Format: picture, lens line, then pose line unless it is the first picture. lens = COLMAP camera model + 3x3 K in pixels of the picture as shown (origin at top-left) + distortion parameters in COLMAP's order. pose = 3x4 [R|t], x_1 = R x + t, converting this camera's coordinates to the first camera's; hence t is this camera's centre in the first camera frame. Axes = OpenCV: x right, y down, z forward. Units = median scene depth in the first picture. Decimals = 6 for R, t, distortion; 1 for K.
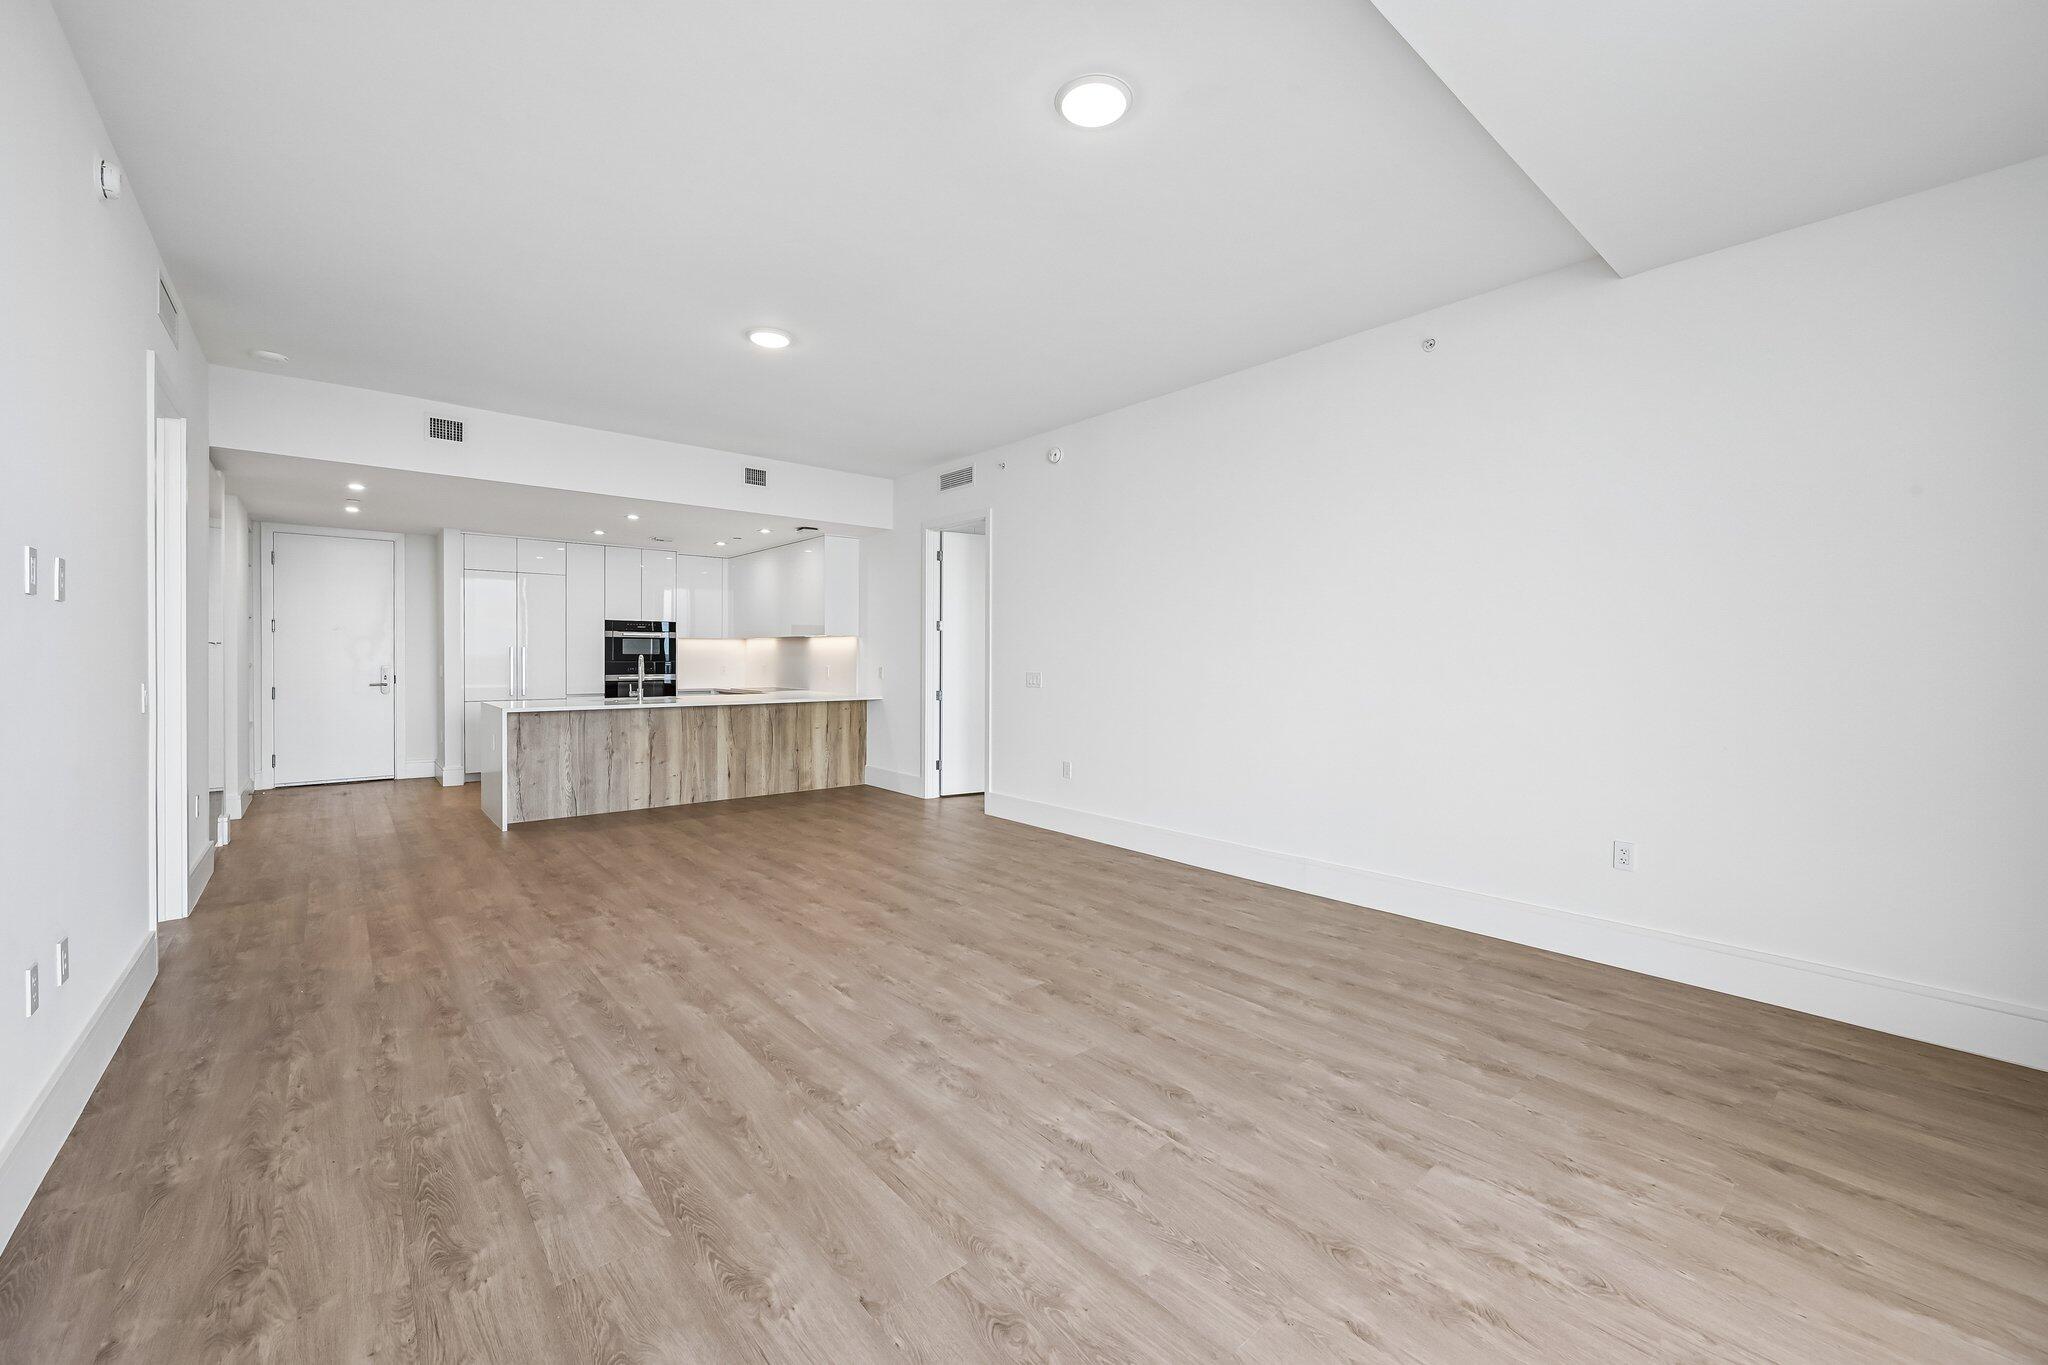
lens RADIAL K [[811.7, 0, 1020.7], [0, 811.7, 666.3], [0, 0, 1]] dist [0.000775, 0.000125]
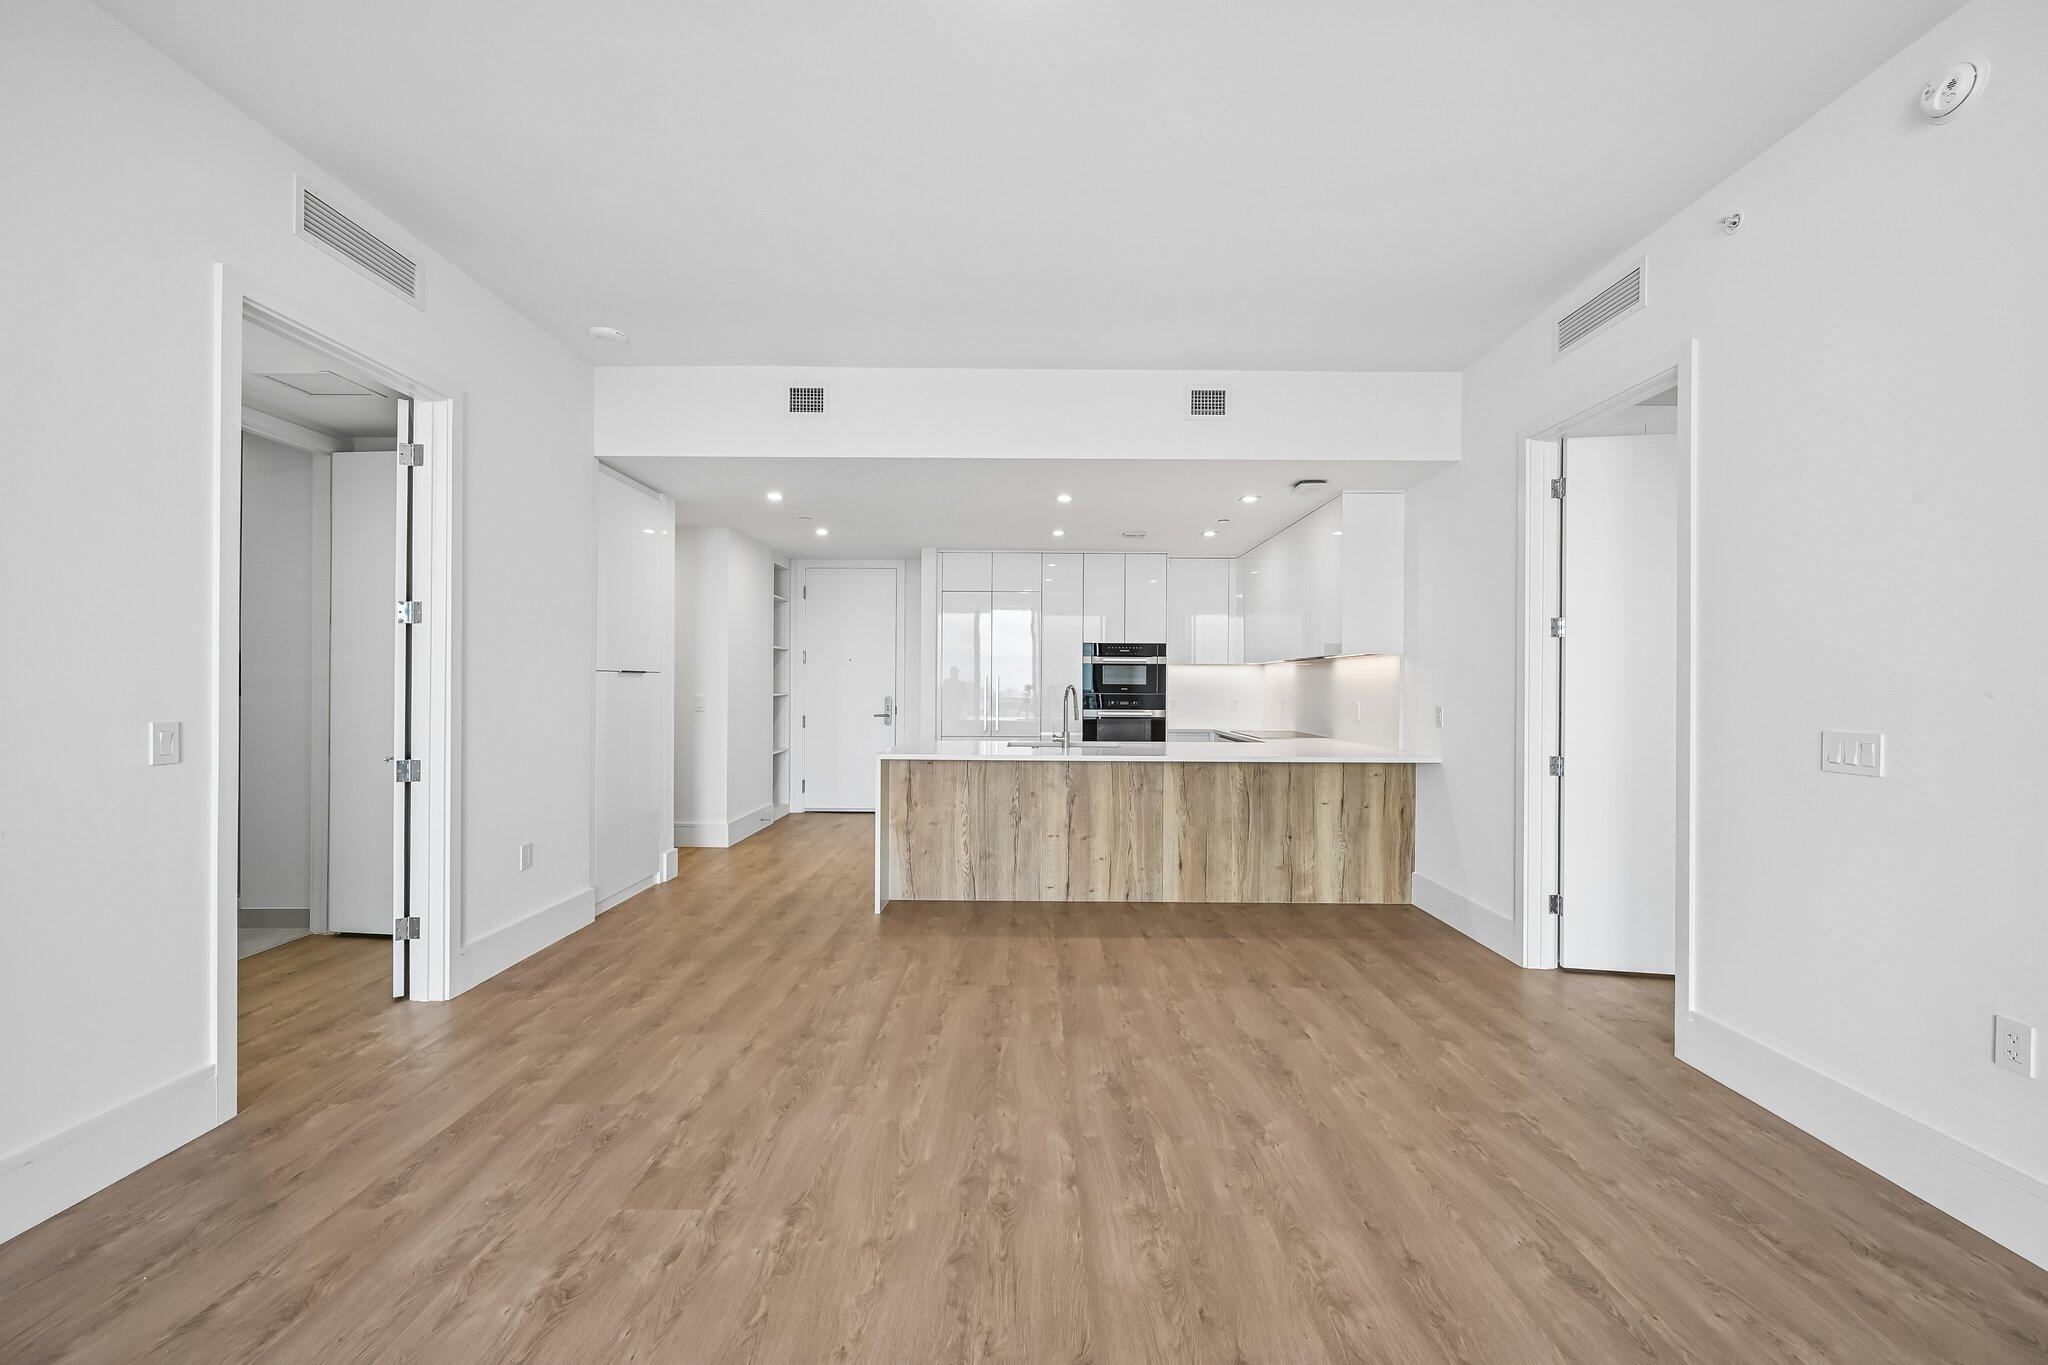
lens RADIAL K [[809.9, 0, 1024.0], [0, 809.9, 682.5], [0, 0, 1]] dist [-0.000453, 0.000005]
pose [[0.757712, -0.001127, -0.652589, -0.025221], [-0.011114, 0.999831, -0.014631, -0.005258], [0.652495, 0.018339, 0.757571, 0.438033]]
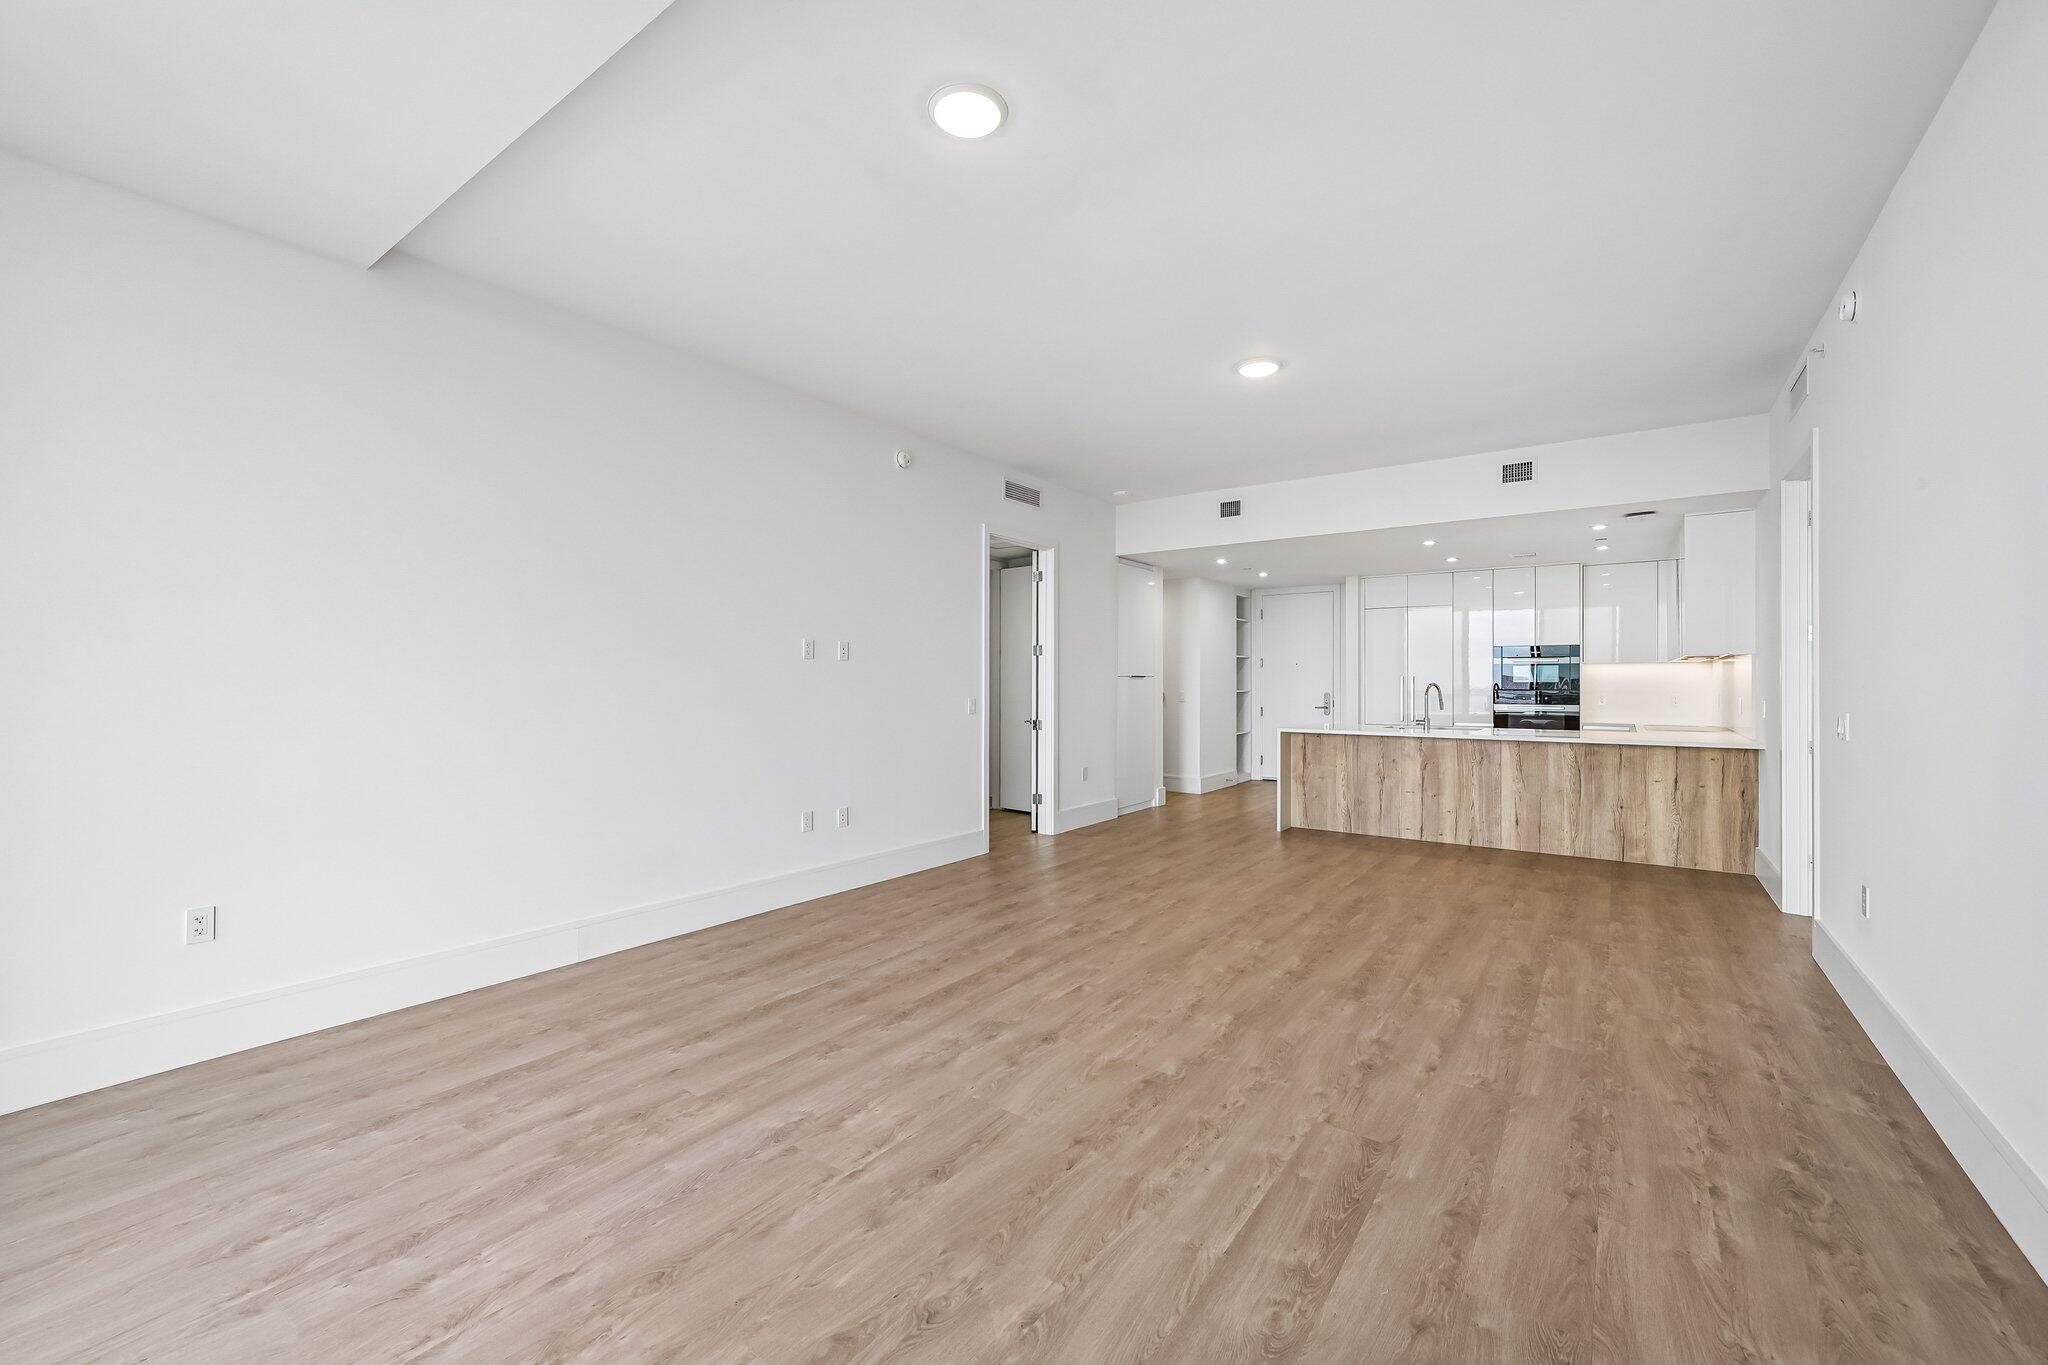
lens RADIAL K [[813.0, 0, 1024.0], [0, 813.0, 682.5], [0, 0, 1]] dist [0.000837, -0.000045]
pose [[0.236475, -0.003464, -0.971631, 0.378138], [-0.011516, 0.999913, -0.006367, -0.002898], [0.971569, 0.012695, 0.236414, 0.304983]]
